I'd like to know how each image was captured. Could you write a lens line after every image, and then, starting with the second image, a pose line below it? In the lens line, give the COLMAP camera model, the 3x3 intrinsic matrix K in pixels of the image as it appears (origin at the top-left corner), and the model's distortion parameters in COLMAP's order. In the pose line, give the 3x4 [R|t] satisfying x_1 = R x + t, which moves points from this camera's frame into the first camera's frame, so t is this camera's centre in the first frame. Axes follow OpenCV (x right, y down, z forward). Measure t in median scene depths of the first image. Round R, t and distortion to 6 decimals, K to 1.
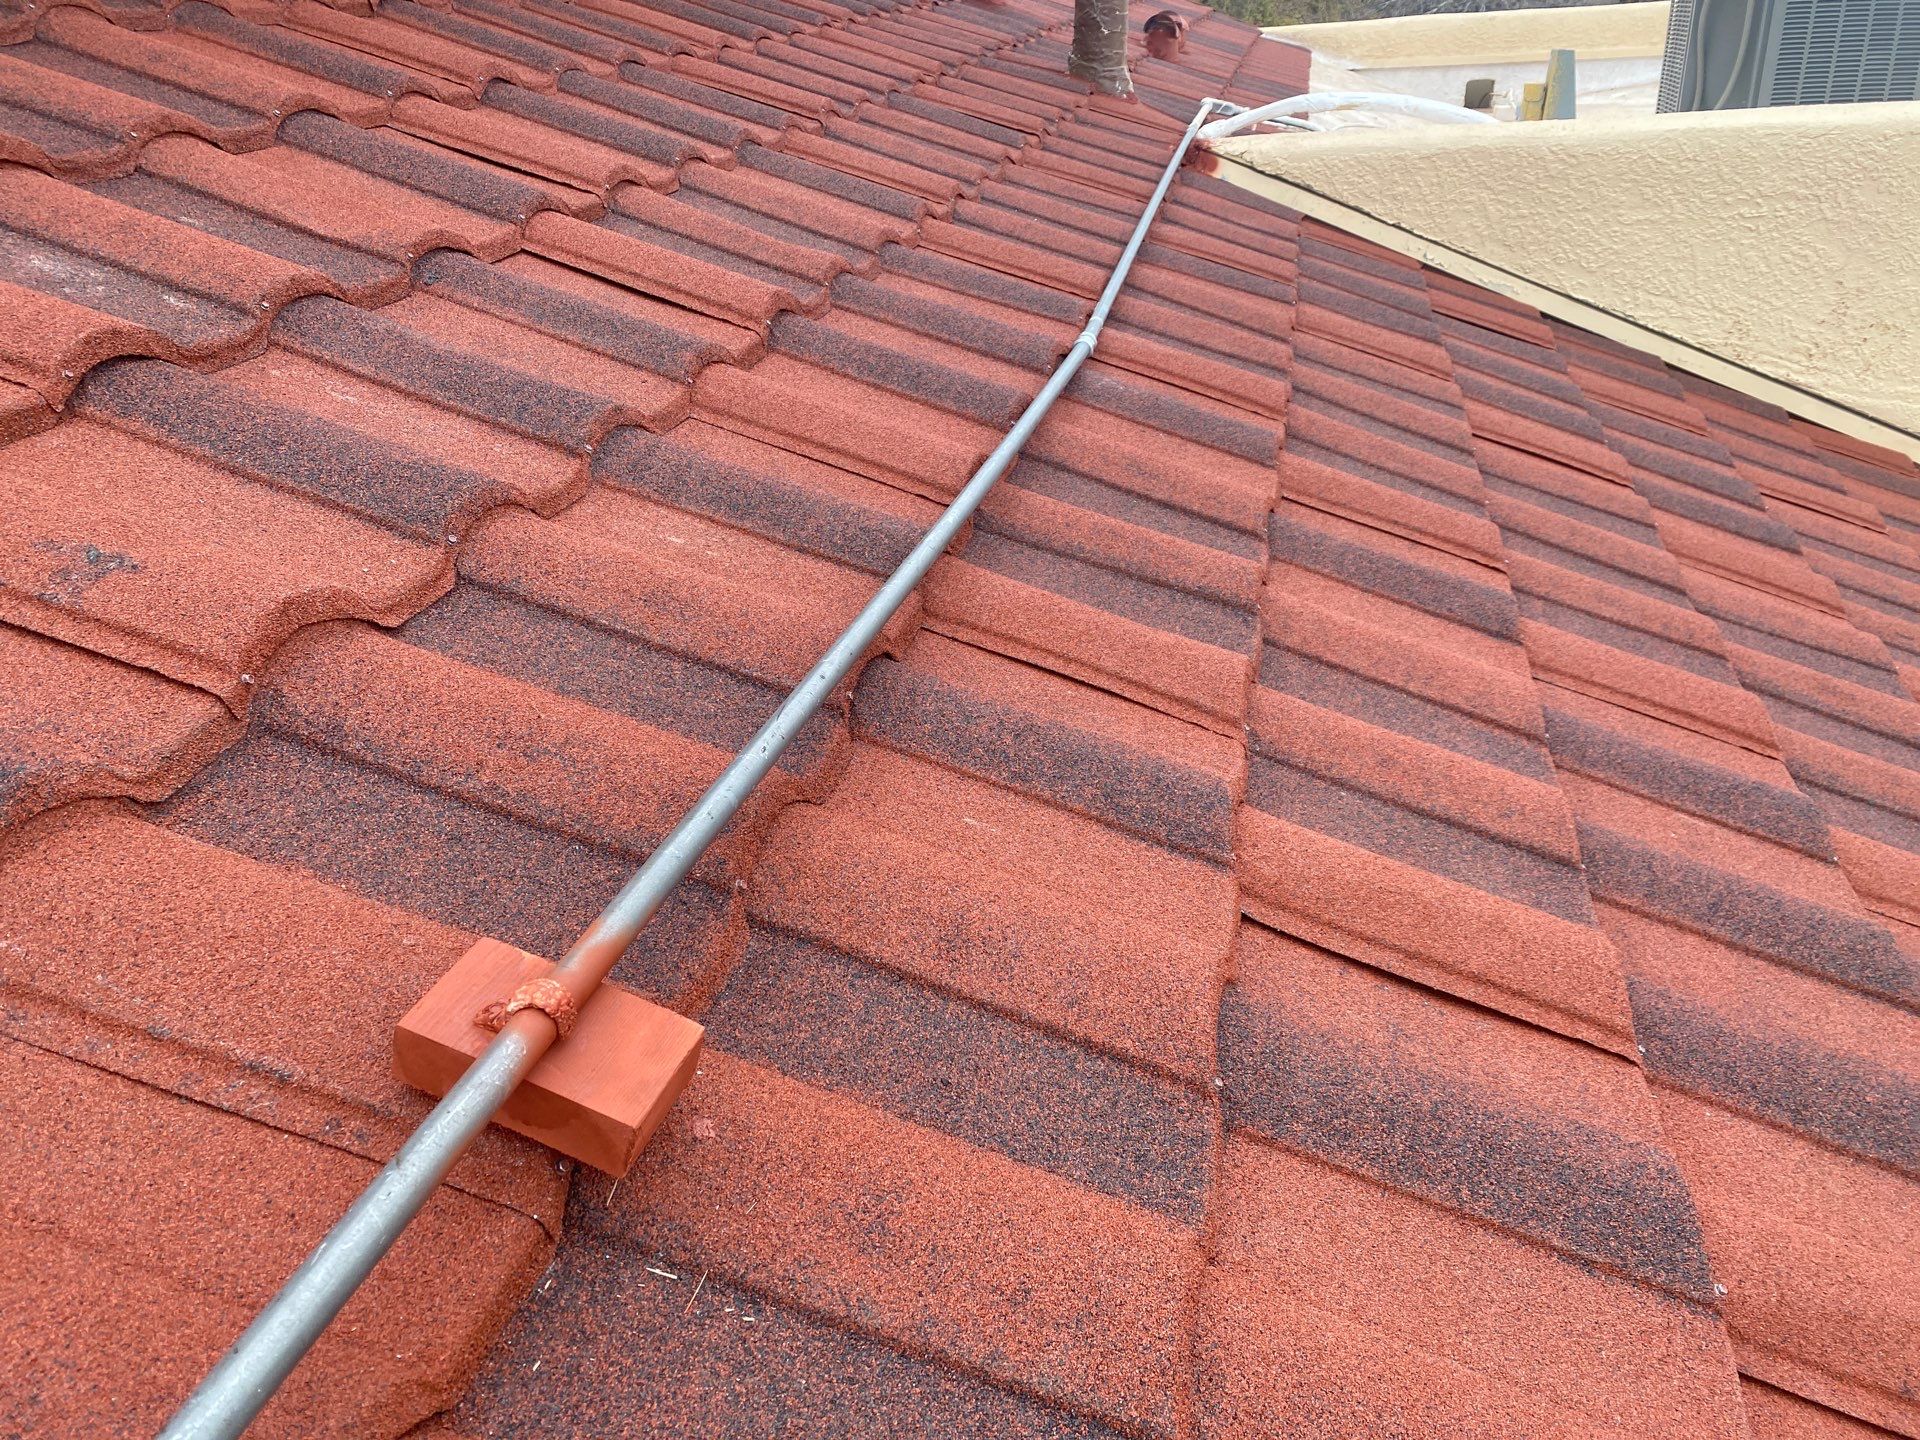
lens RADIAL K [[1442.3, 0, 960.0], [0, 1442.3, 720.0], [0, 0, 1]] dist [0.022424, -0.018403]
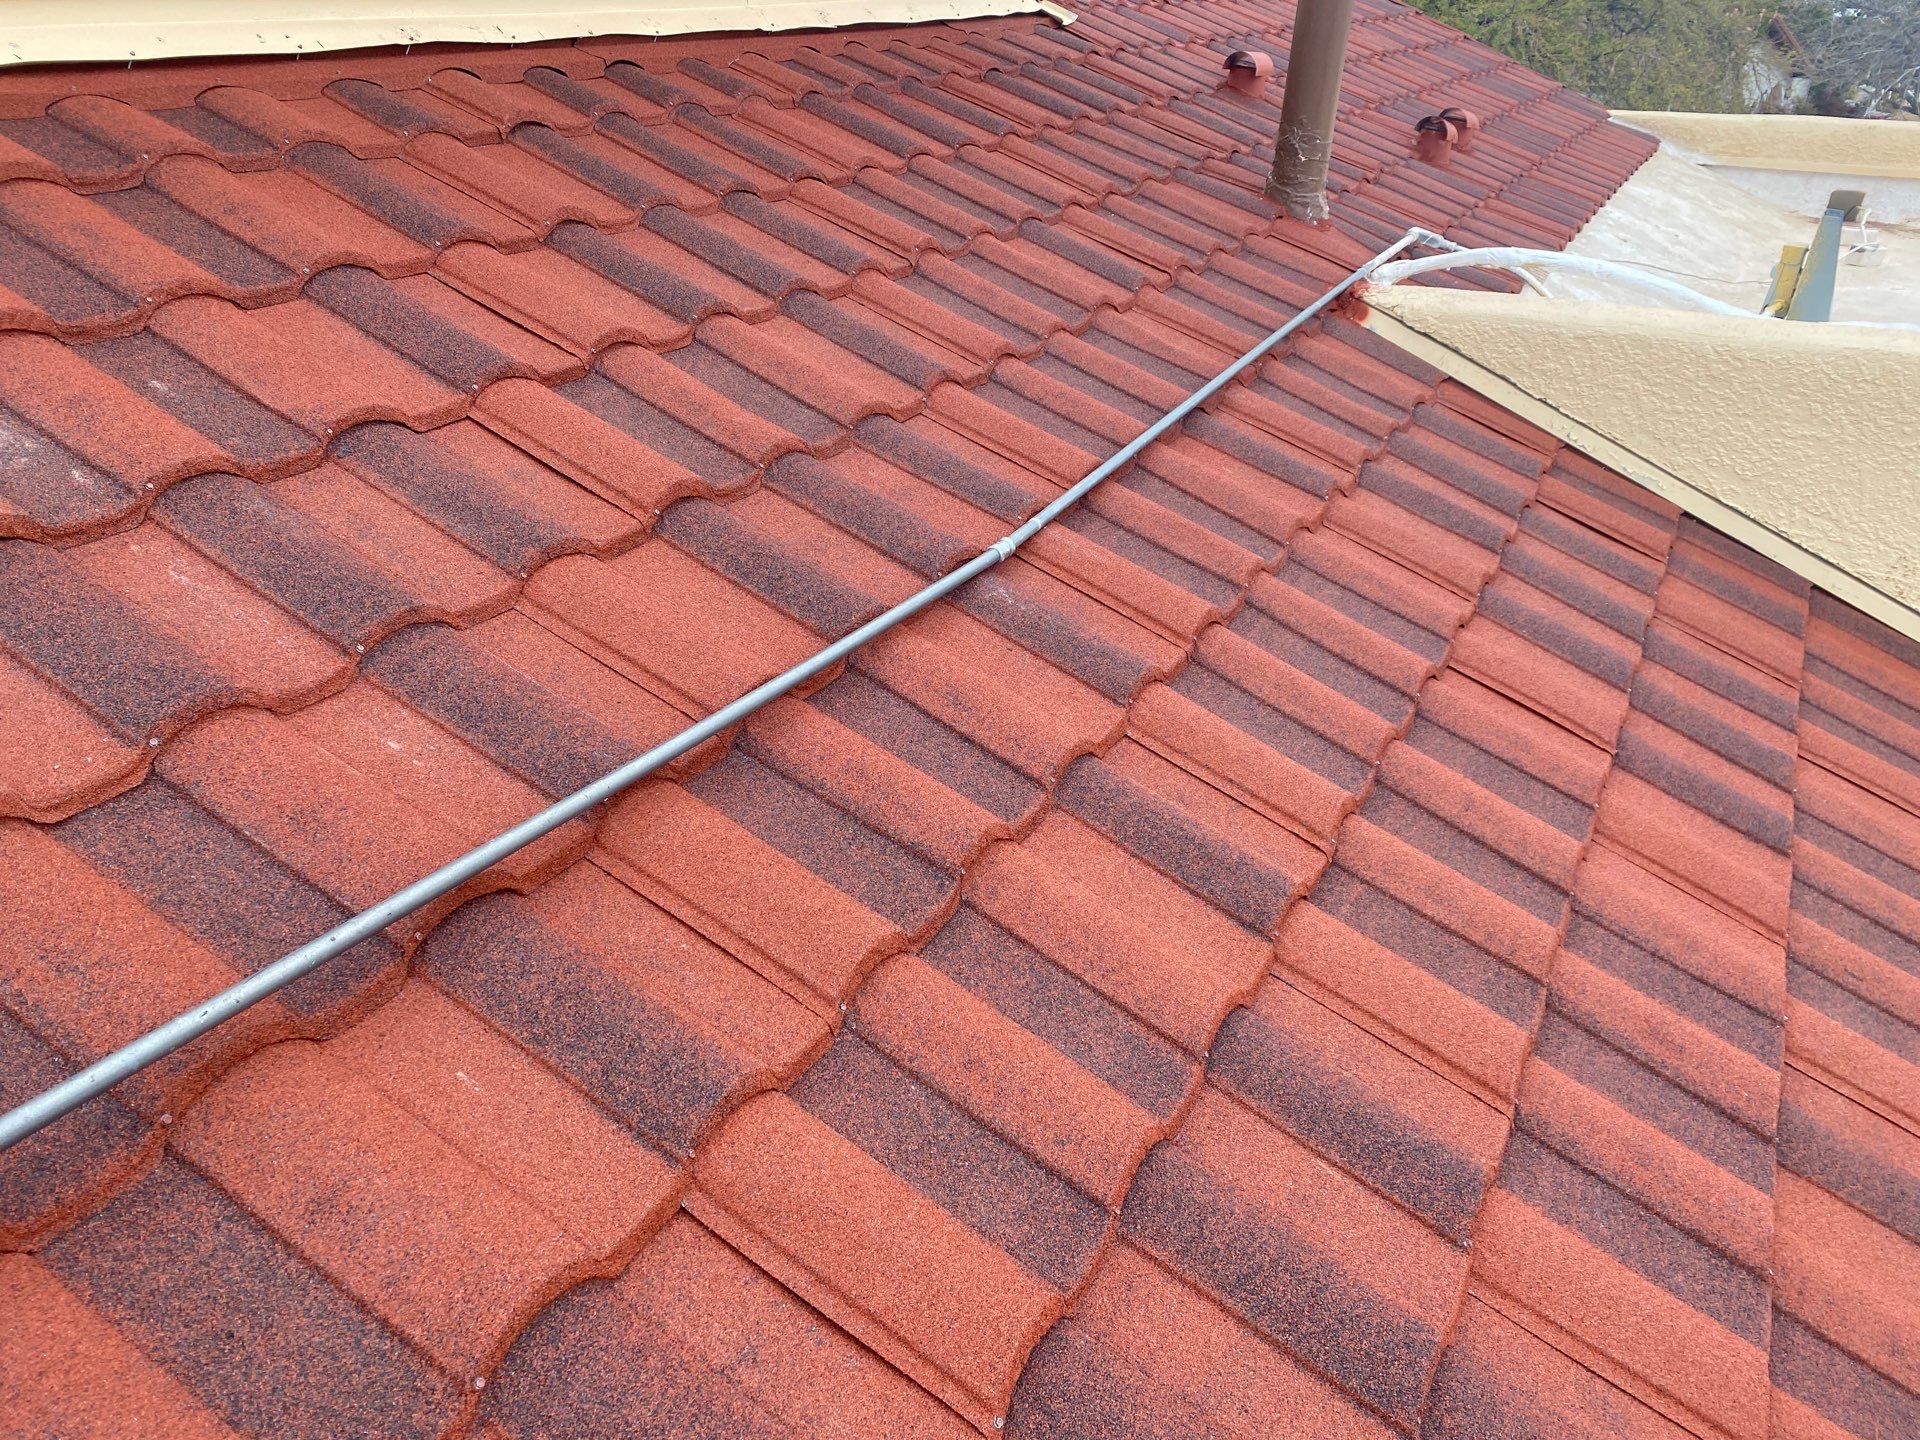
lens RADIAL K [[1430.8, 0, 970.5], [0, 1430.8, 716.4], [0, 0, 1]] dist [0.017861, -0.004875]
pose [[0.961995, 0.184670, -0.201153, 0.349531], [-0.182700, 0.982756, 0.028480, -0.193458], [0.202943, 0.009353, 0.979146, -0.031976]]
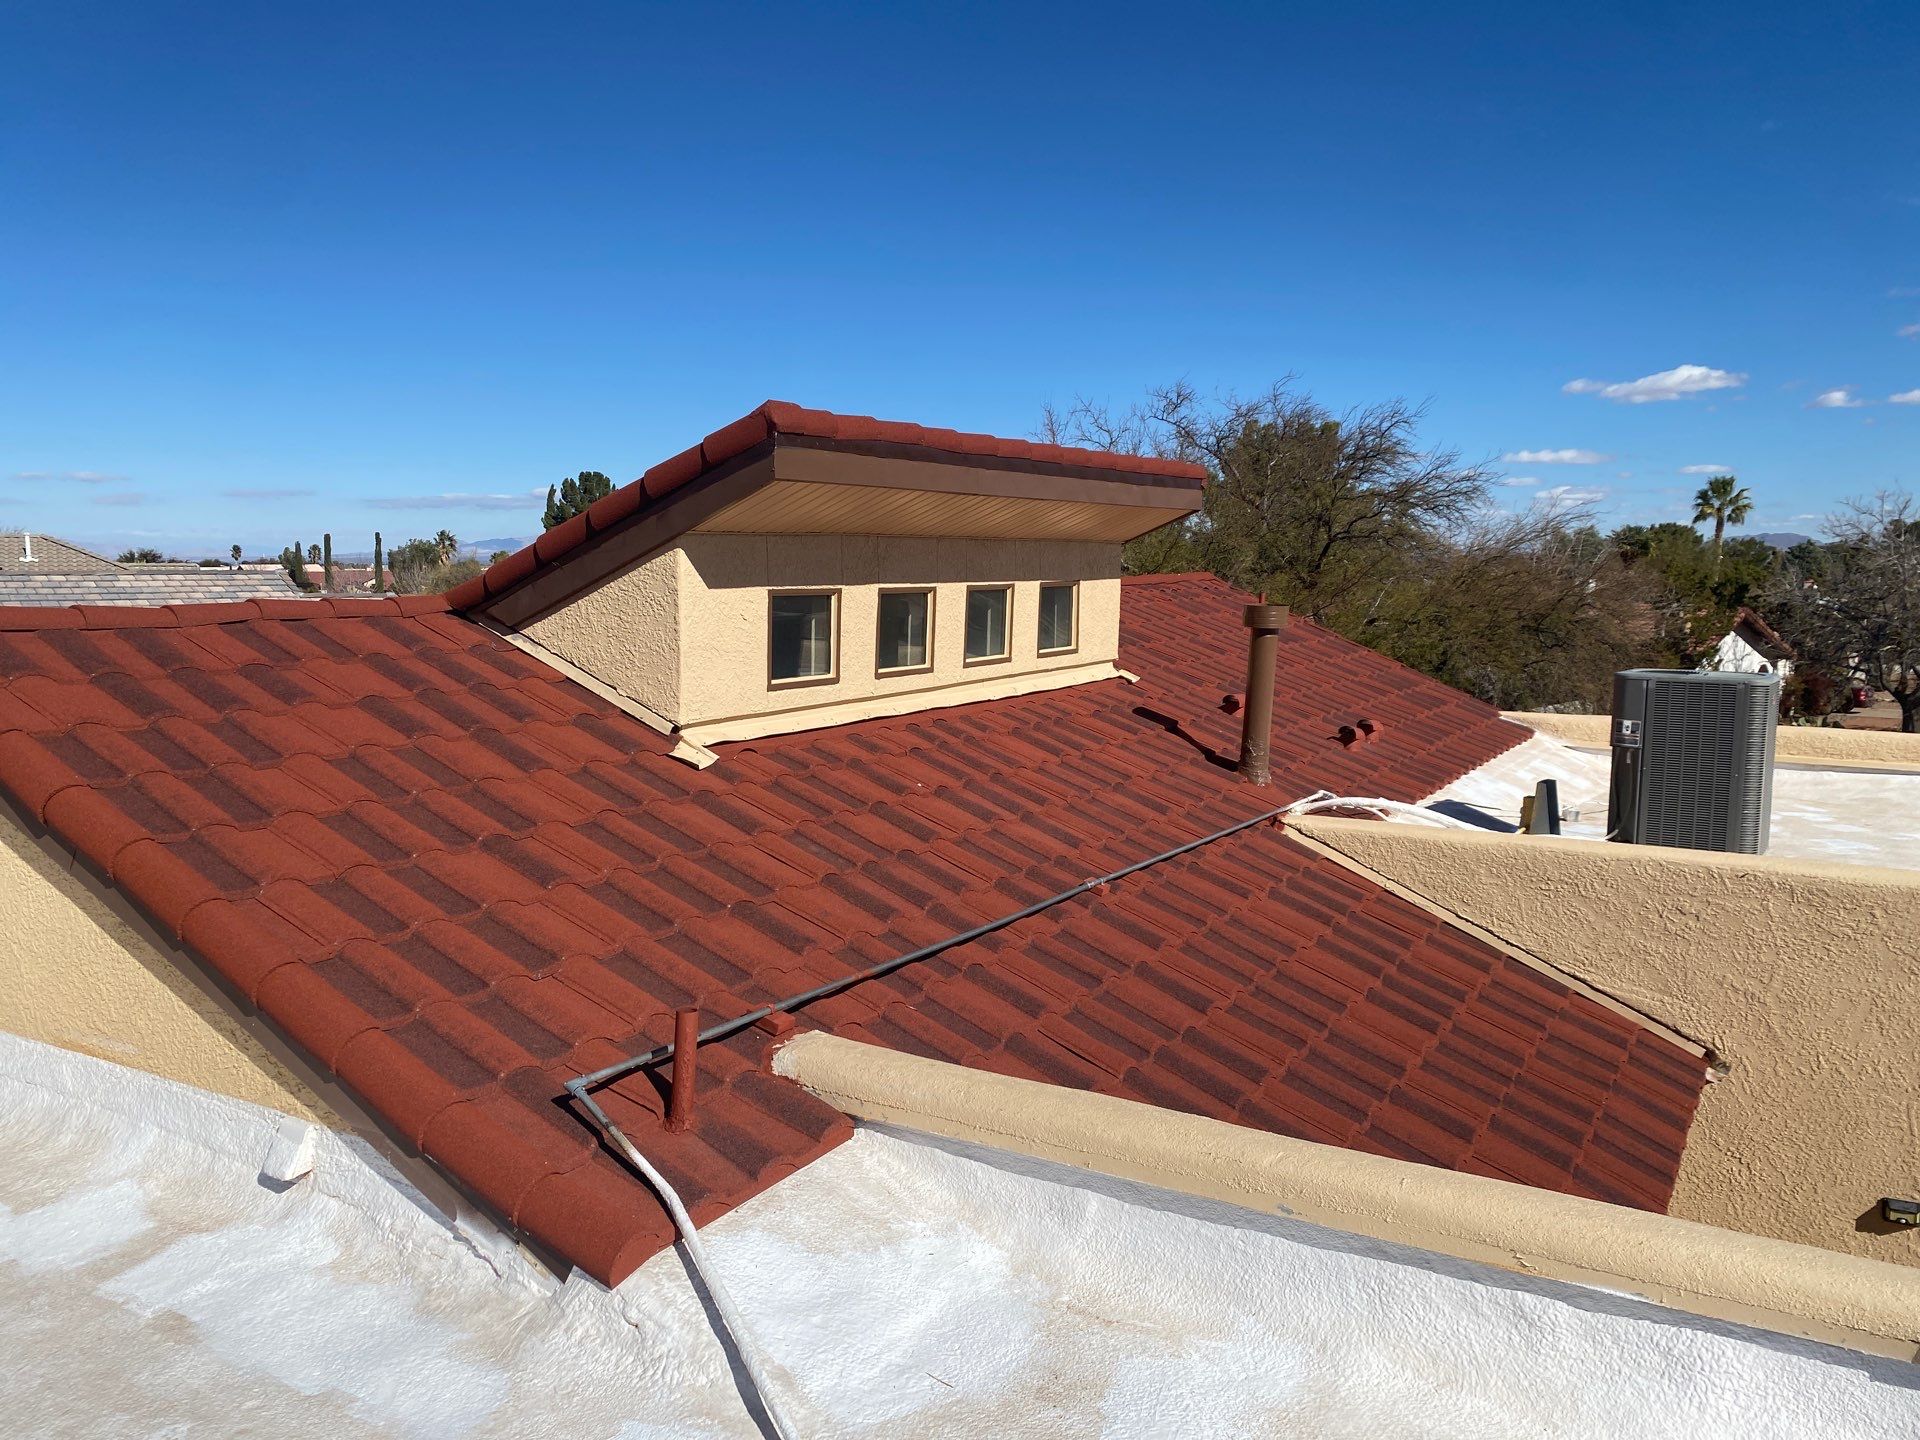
lens RADIAL K [[1430.8, 0, 970.5], [0, 1430.8, 716.4], [0, 0, 1]] dist [0.017861, -0.004875]
pose [[0.946283, 0.098861, -0.307855, 0.774921], [-0.200765, 0.925988, -0.319749, 0.430676], [0.253459, 0.364379, 0.896095, -2.057107]]
